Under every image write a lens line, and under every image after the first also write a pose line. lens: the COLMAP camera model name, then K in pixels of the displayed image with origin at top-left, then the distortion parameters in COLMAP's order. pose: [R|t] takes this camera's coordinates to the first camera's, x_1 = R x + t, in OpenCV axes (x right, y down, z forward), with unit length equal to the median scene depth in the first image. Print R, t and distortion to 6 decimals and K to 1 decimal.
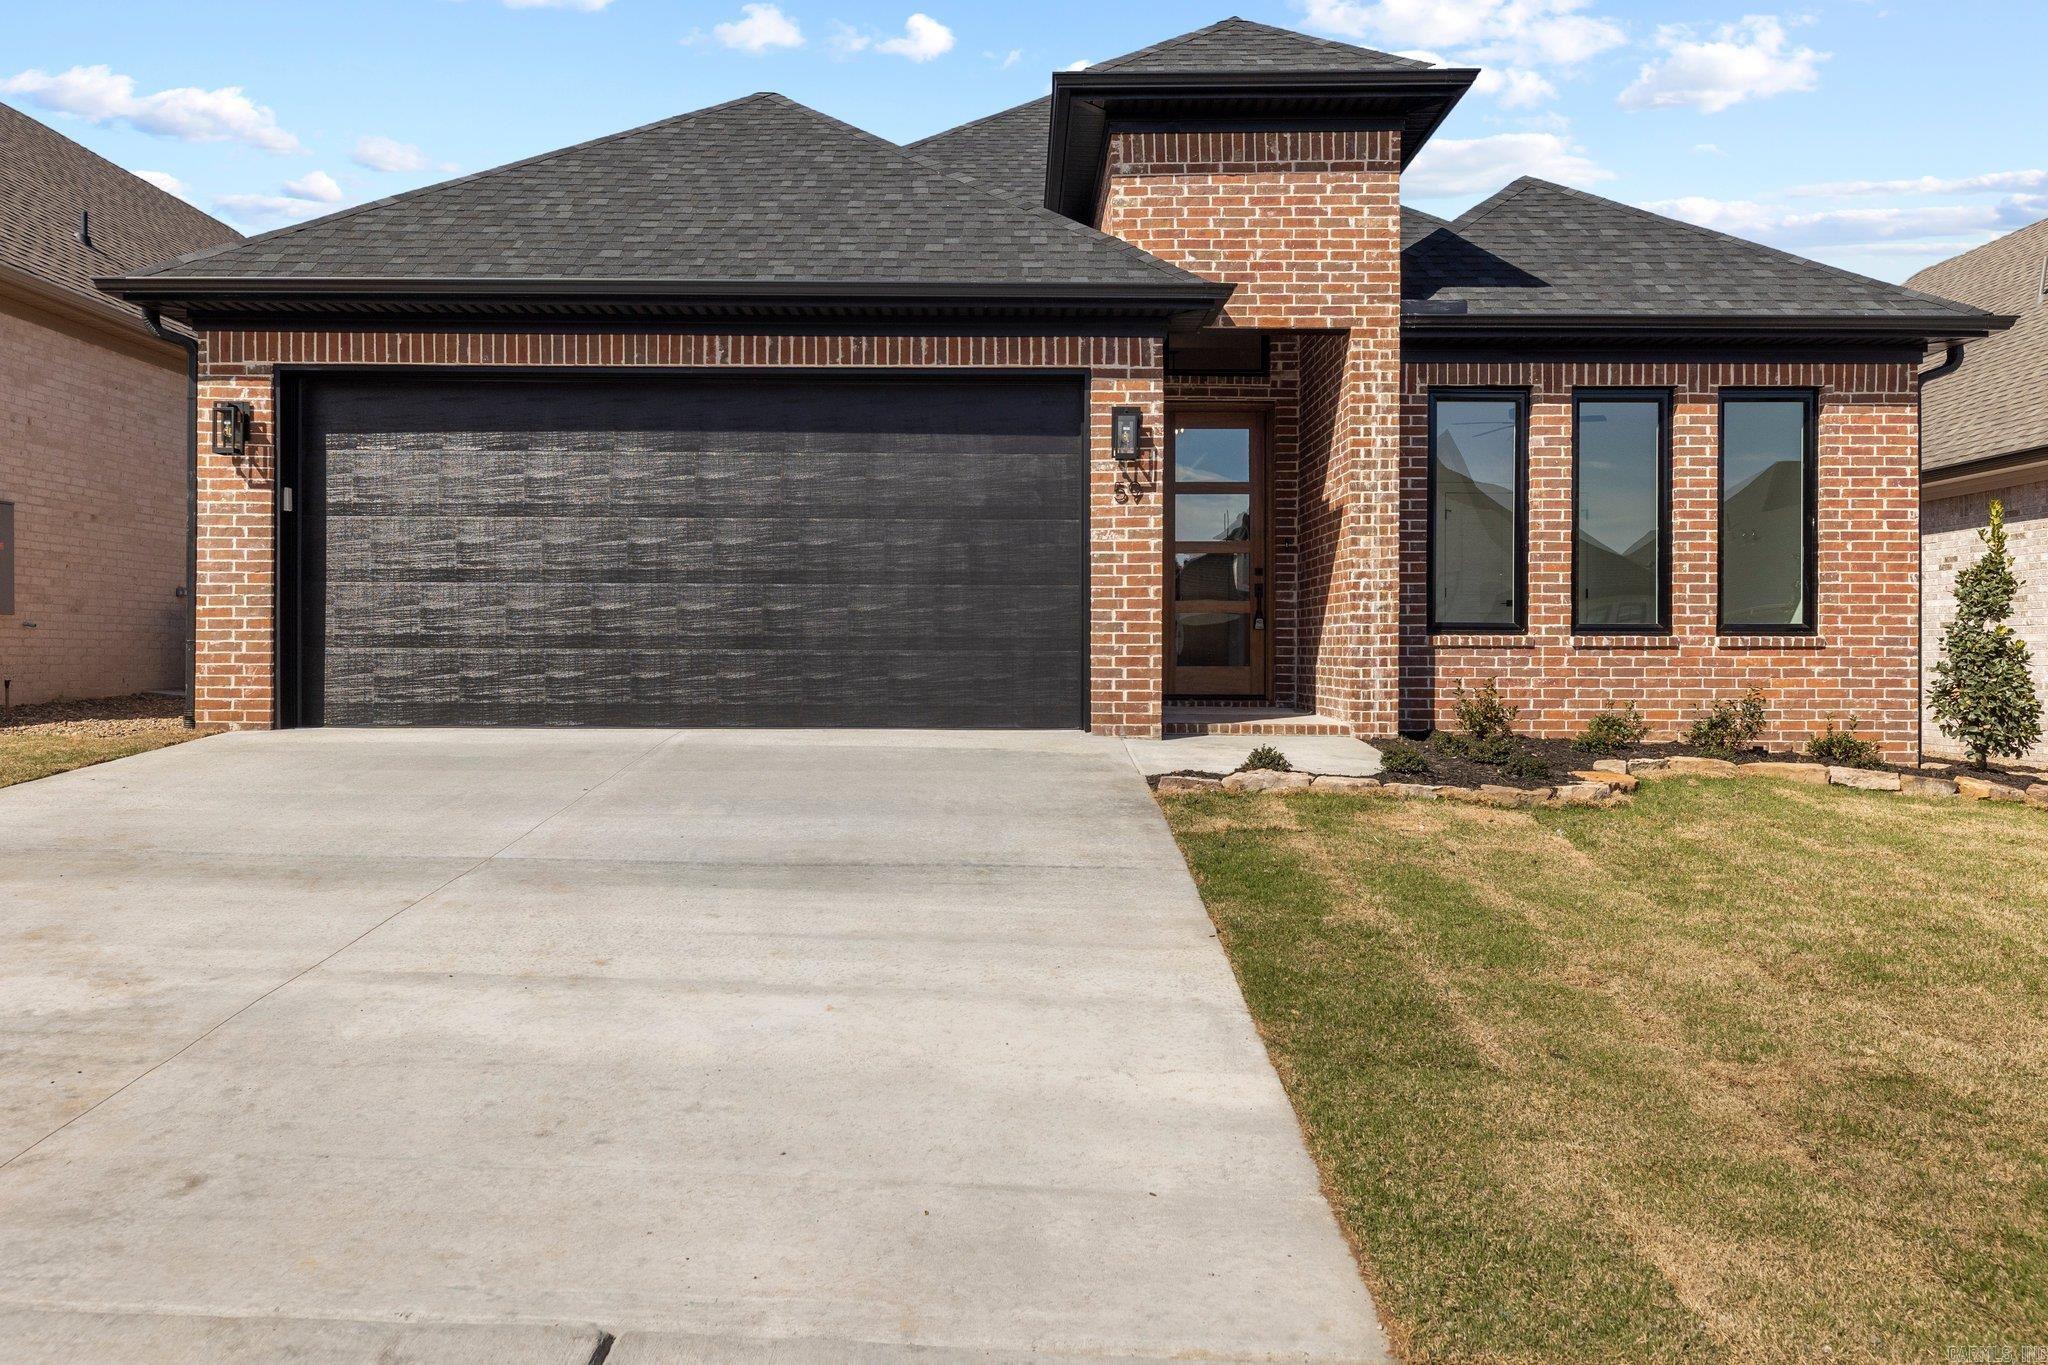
lens RADIAL K [[1393.7, 0, 1020.2], [0, 1393.7, 652.4], [0, 0, 1]] dist [0.010065, 0.000605]
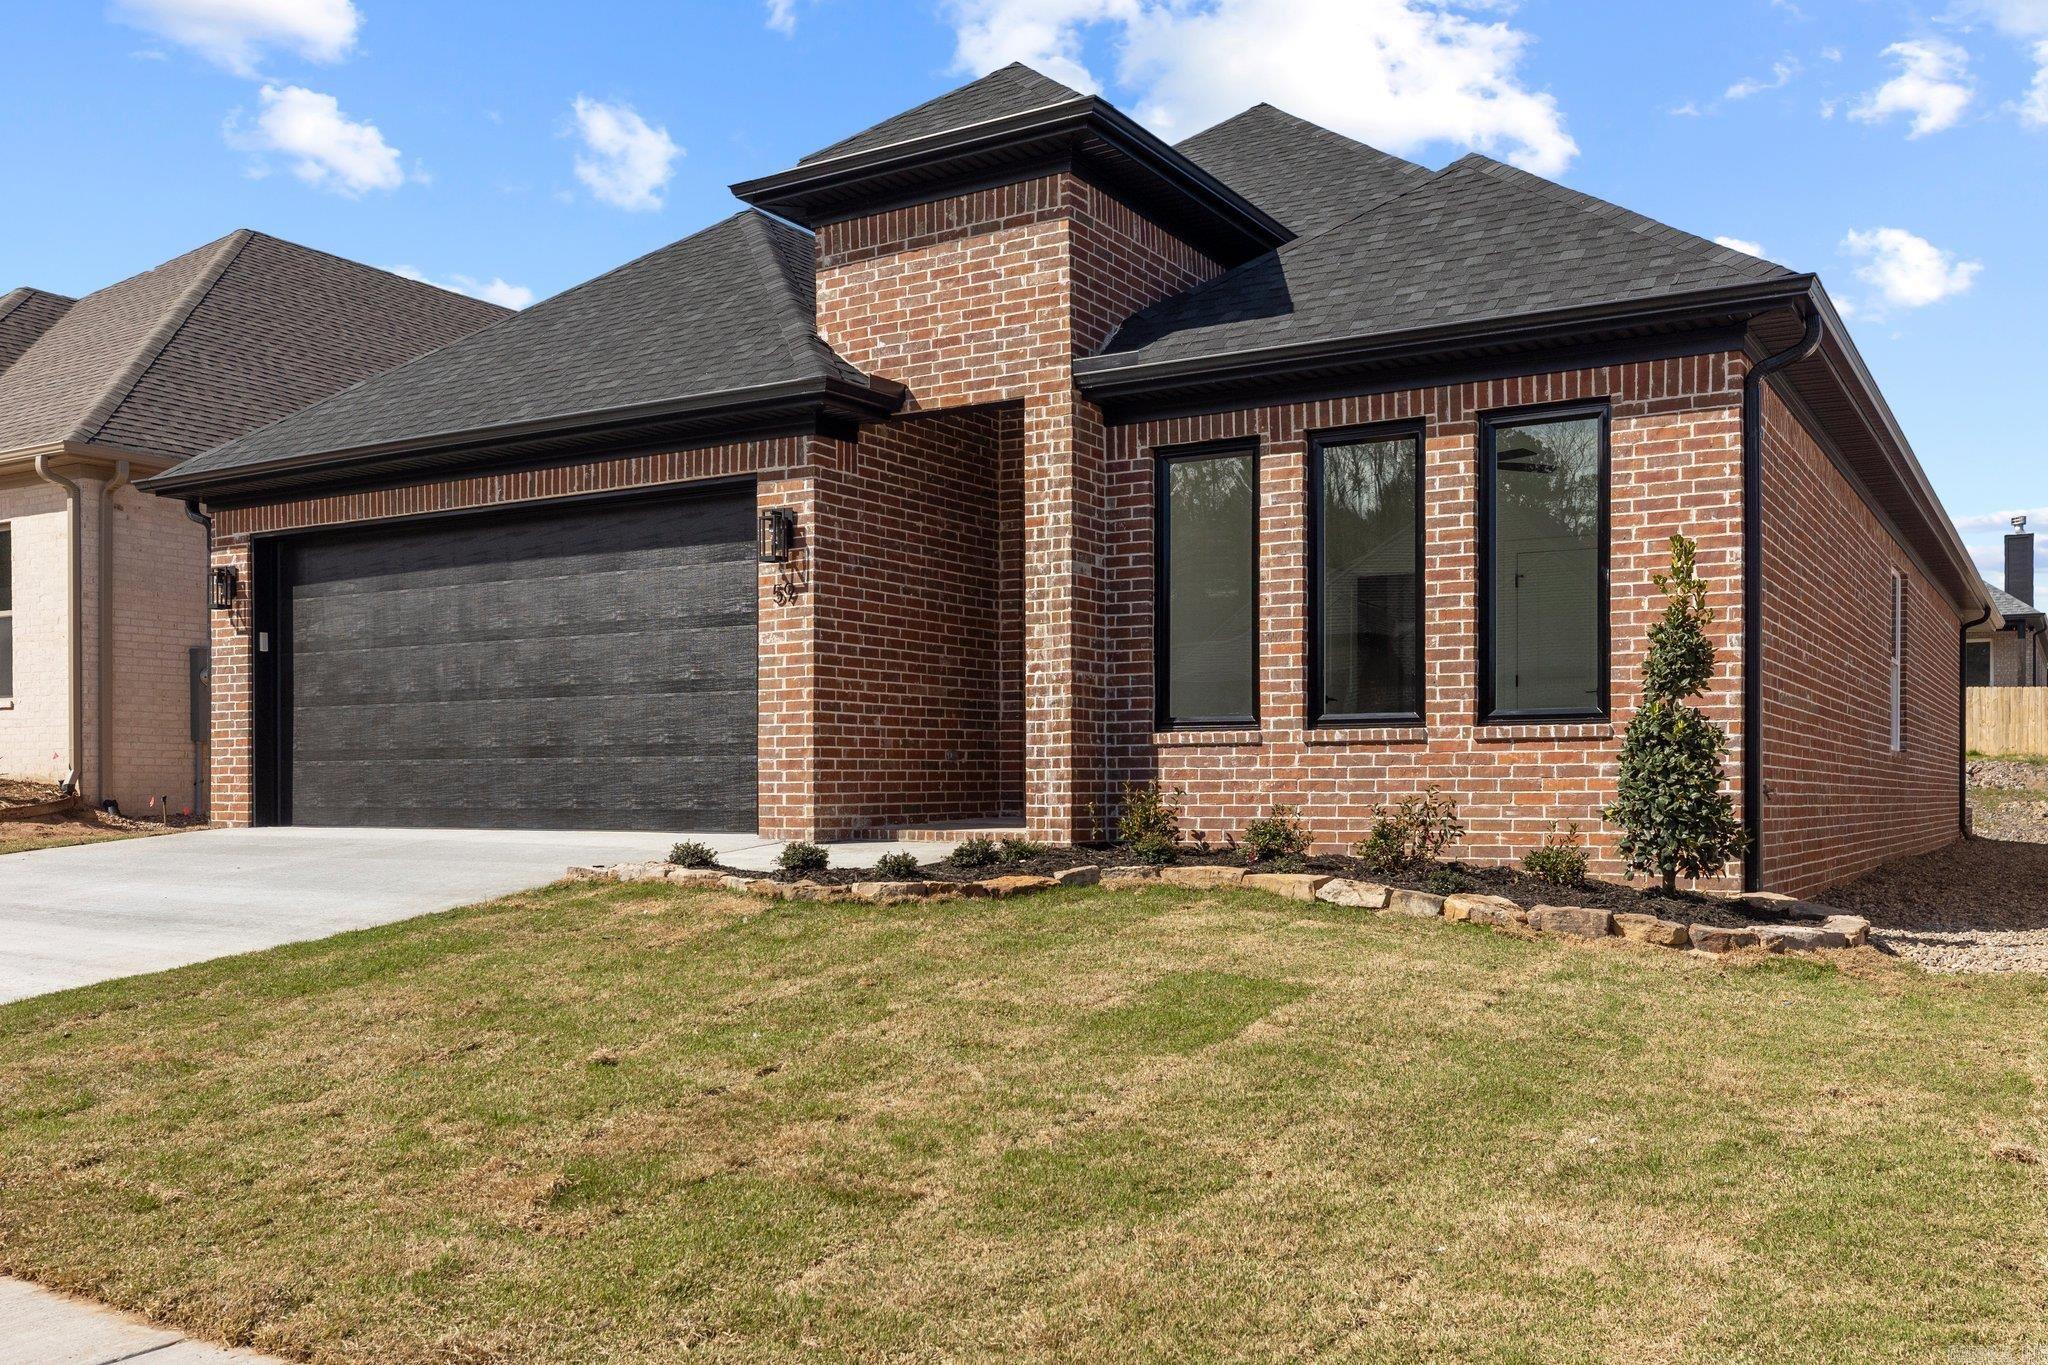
lens RADIAL K [[1765.8, 0, 1024.1], [0, 1765.8, 804.3], [0, 0, 1]] dist [-0.005900, -0.002557]
pose [[0.856168, -0.000095, -0.516698, 0.833281], [0.005349, 0.999948, 0.008679, 0.023672], [0.516670, -0.010194, 0.856124, 0.009008]]
